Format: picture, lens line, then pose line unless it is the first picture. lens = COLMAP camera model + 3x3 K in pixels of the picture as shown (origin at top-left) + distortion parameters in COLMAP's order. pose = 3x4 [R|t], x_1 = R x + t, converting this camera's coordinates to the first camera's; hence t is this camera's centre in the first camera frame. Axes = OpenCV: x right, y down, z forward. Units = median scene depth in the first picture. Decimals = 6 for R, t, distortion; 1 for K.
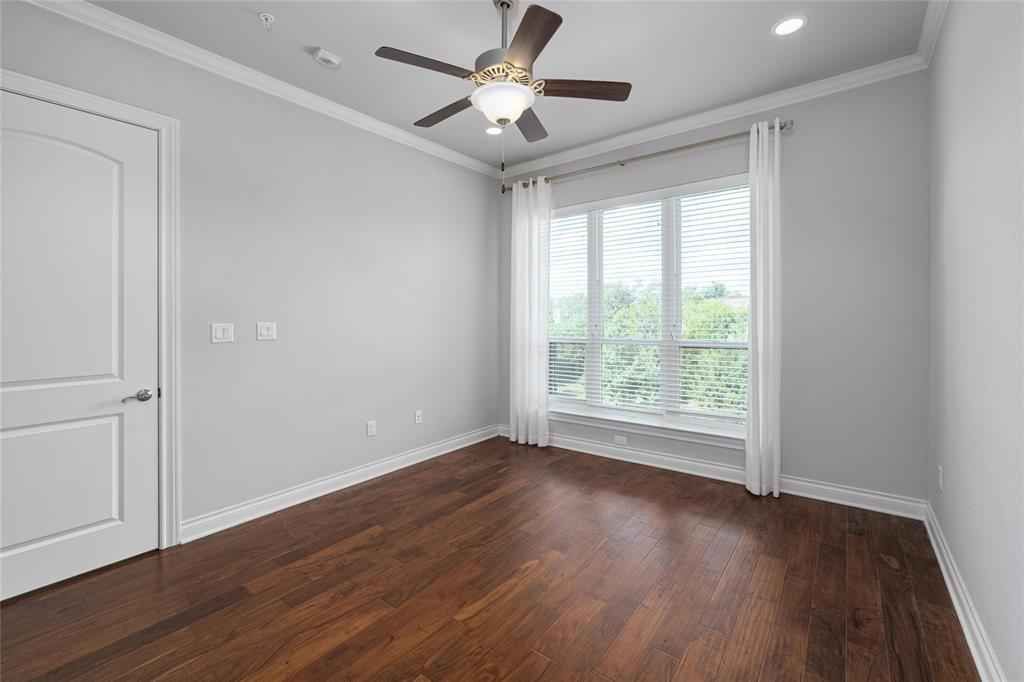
lens RADIAL K [[433.2, 0, 508.6], [0, 433.2, 317.1], [0, 0, 1]] dist [-0.017956, 0.000538]
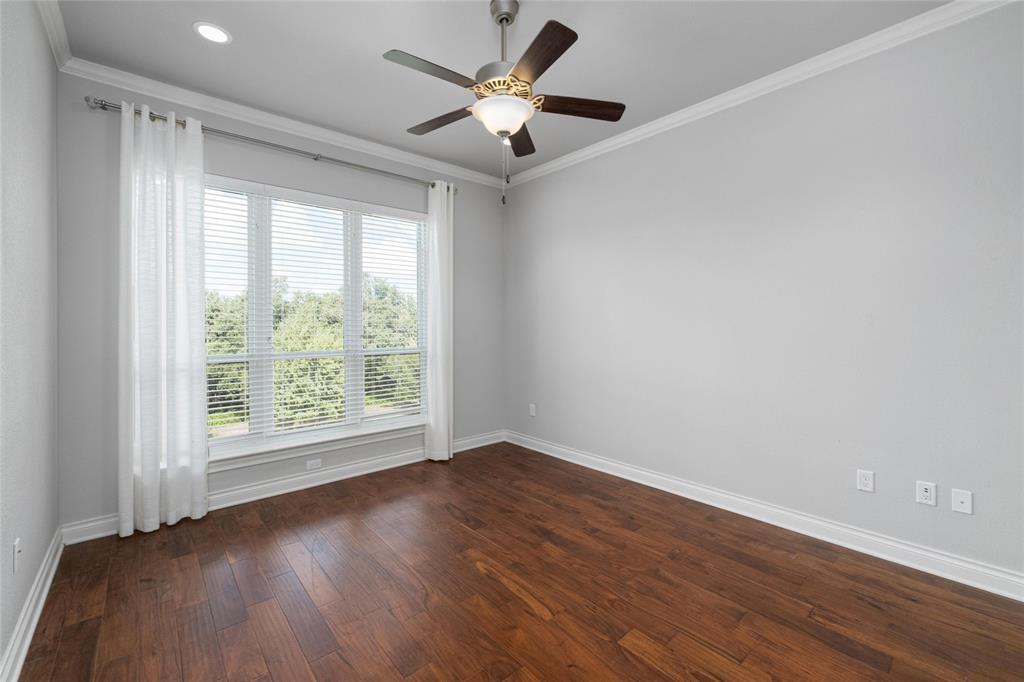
lens RADIAL K [[432.3, 0, 514.1], [0, 432.3, 326.2], [0, 0, 1]] dist [-0.019393, 0.007841]
pose [[0.180721, 0.006121, 0.983515, -0.623722], [0.005344, 0.999960, -0.007205, 0.007681], [-0.983520, 0.006558, 0.180681, 0.487558]]
